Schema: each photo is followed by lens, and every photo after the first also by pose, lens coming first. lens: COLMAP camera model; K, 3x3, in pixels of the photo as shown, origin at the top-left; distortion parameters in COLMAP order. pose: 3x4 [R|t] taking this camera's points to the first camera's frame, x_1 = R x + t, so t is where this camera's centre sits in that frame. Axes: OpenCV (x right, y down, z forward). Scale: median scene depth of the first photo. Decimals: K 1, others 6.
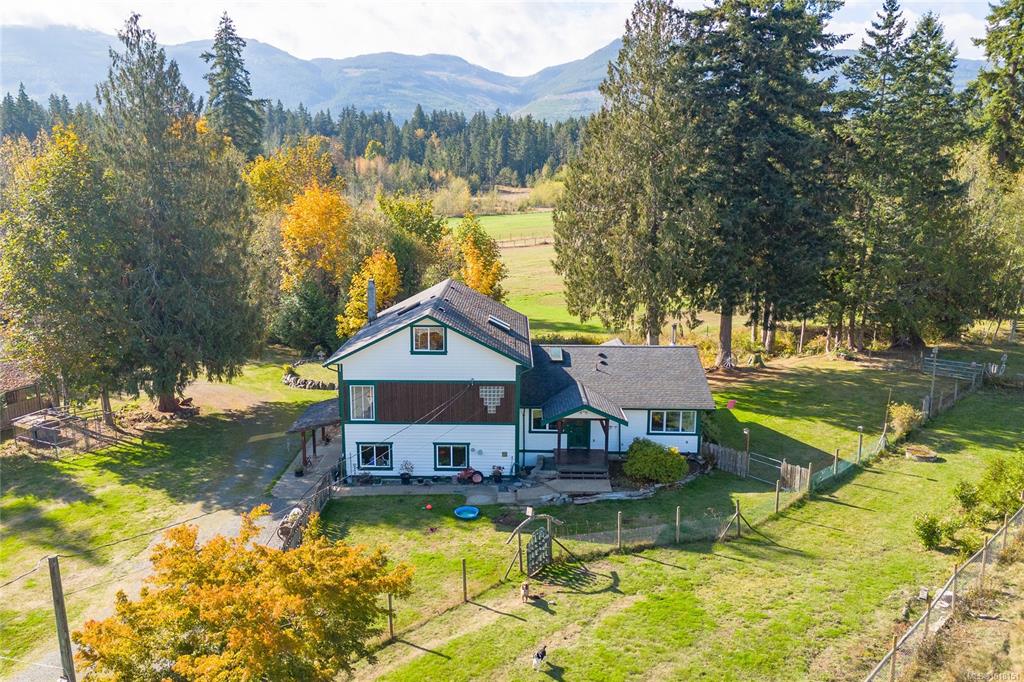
lens RADIAL K [[786.4, 0, 489.5], [0, 786.4, 331.9], [0, 0, 1]] dist [0.067305, -0.018709]
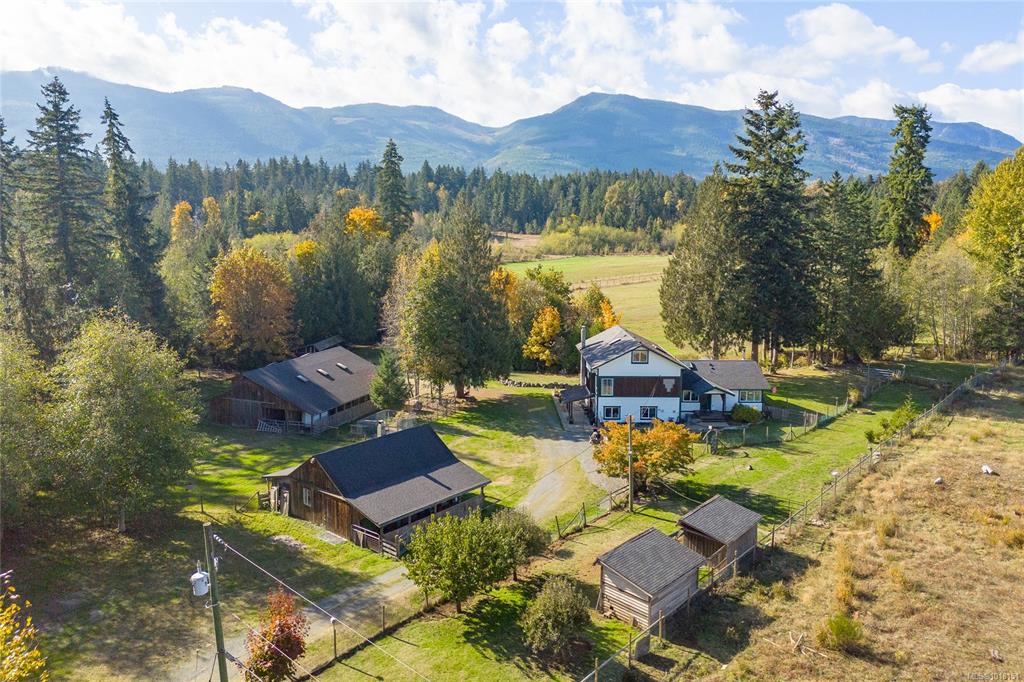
lens RADIAL K [[727.5, 0, 521.6], [0, 727.5, 315.4], [0, 0, 1]] dist [0.074683, -0.025926]
pose [[0.997161, -0.001342, 0.075284, -0.343071], [0.005780, 0.998255, -0.058762, 0.007296], [-0.075074, 0.059030, 0.995429, -0.596993]]
